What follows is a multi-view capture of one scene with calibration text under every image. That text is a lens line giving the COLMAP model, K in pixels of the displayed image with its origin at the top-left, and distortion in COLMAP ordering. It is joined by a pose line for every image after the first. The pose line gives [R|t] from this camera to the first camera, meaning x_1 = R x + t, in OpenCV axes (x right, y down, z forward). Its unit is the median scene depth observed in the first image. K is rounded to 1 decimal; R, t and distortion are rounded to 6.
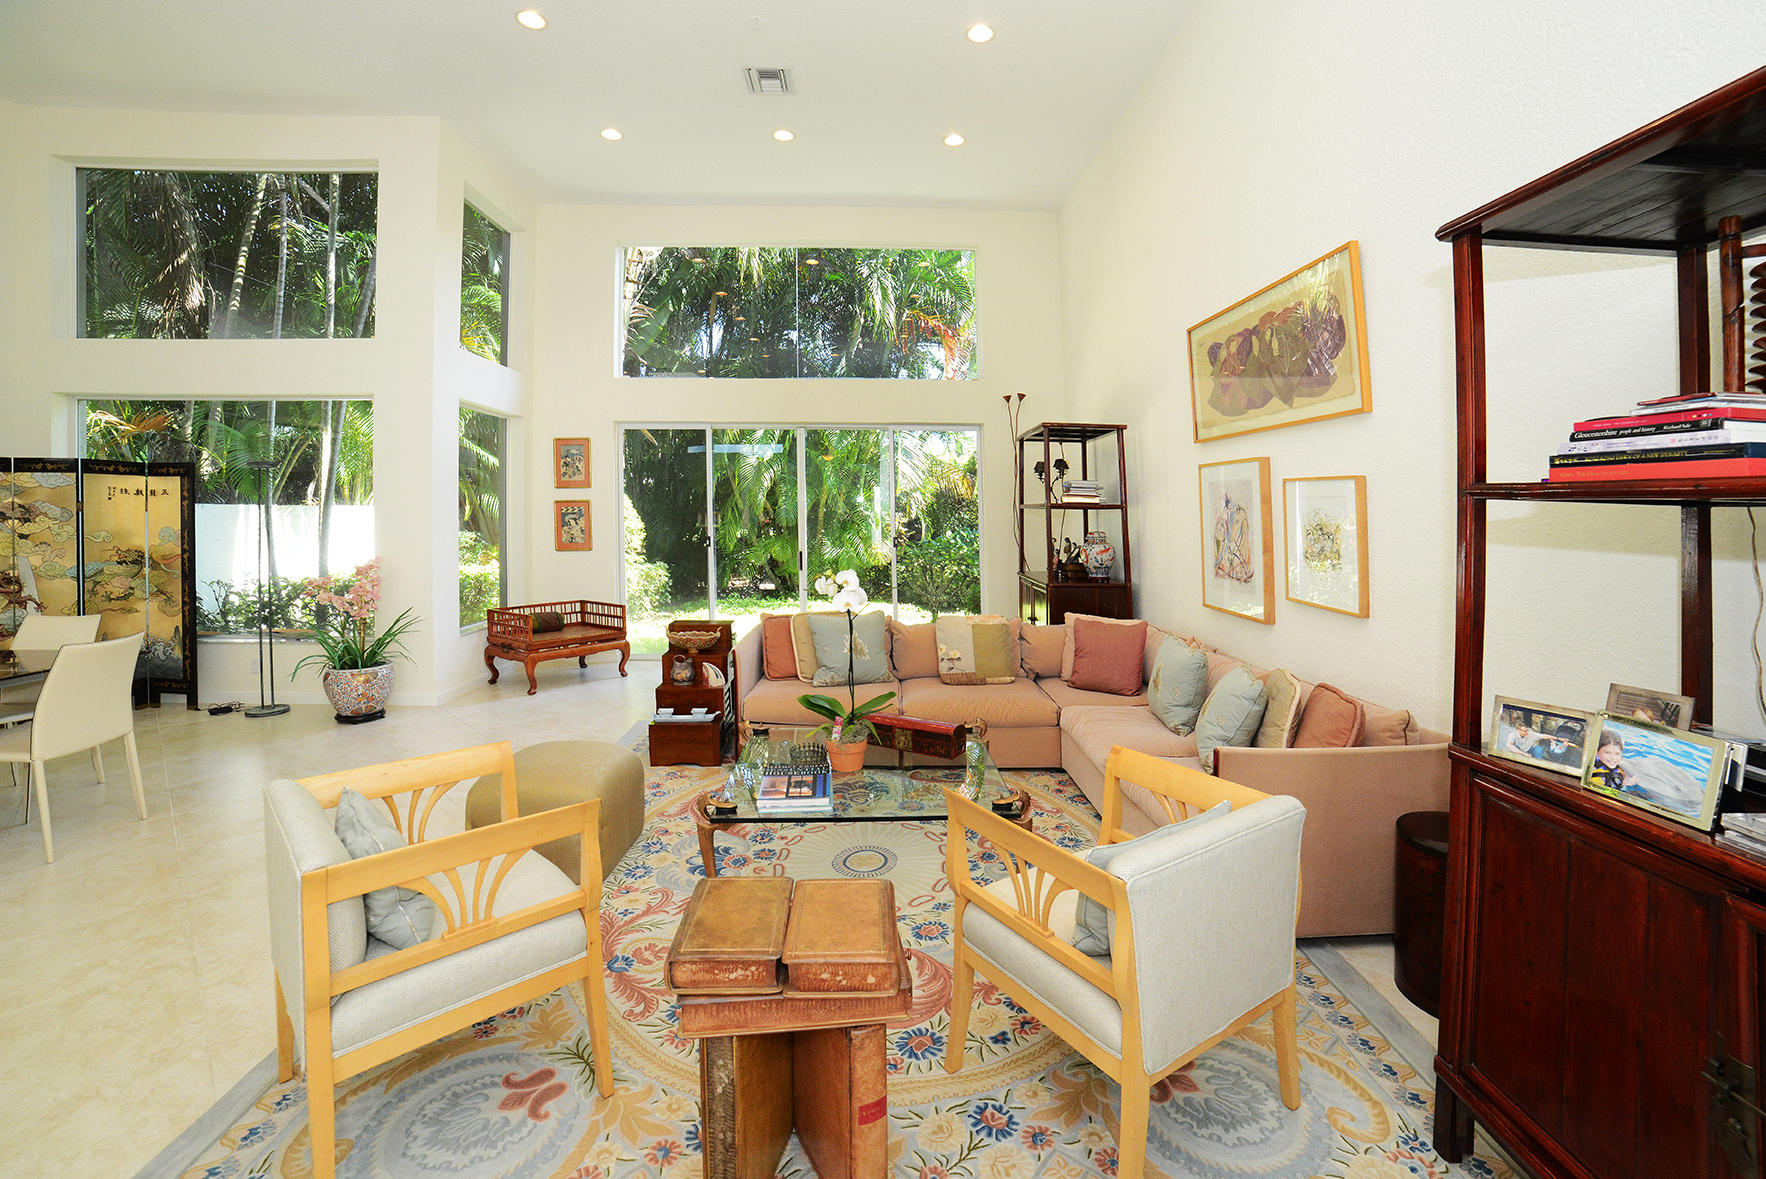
lens RADIAL K [[739.6, 0, 873.1], [0, 739.6, 505.7], [0, 0, 1]] dist [-0.047346, 0.008860]
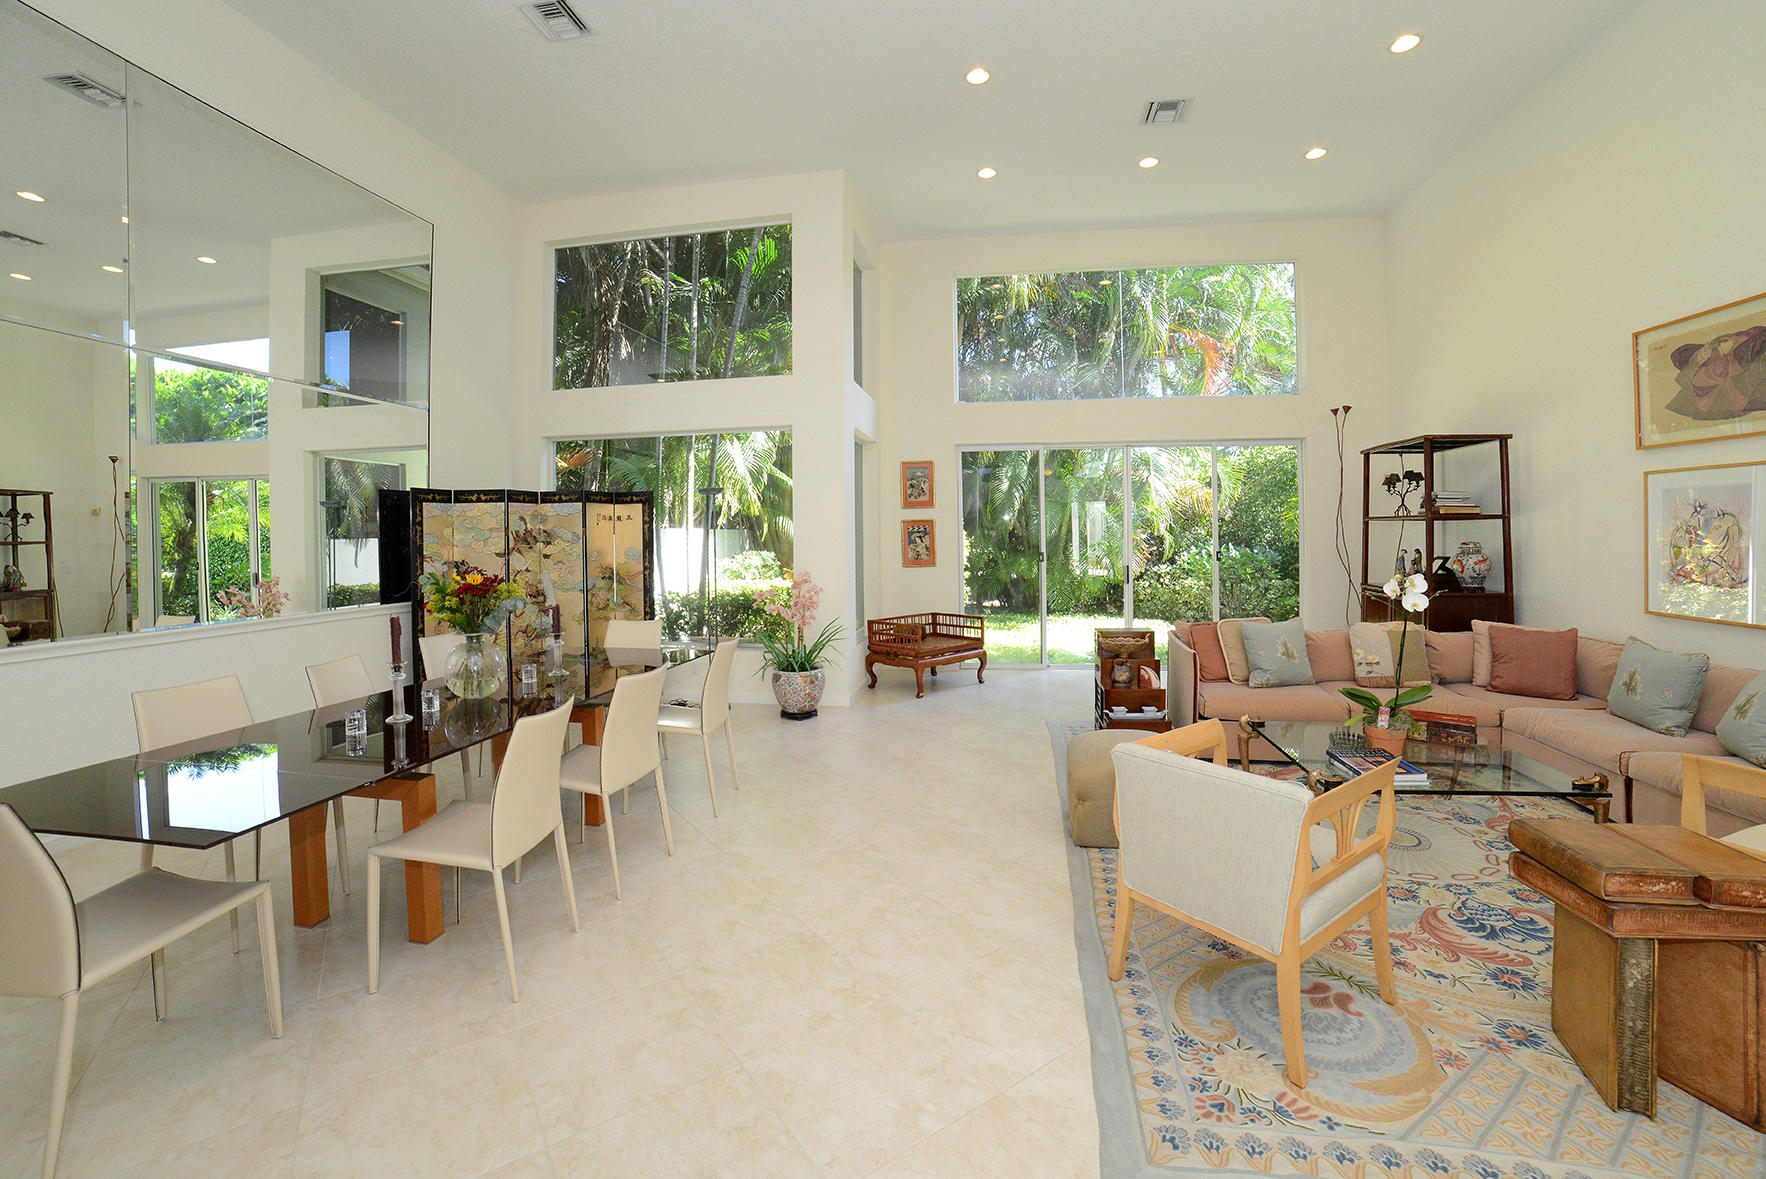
lens RADIAL K [[739.6, 0, 906.5], [0, 739.6, 525.9], [0, 0, 1]] dist [-0.047346, 0.008860]
pose [[0.988852, -0.016179, -0.148022, -0.333338], [0.016046, 0.999869, -0.002094, 0.003335], [0.148036, -0.000304, 0.988982, -0.102703]]
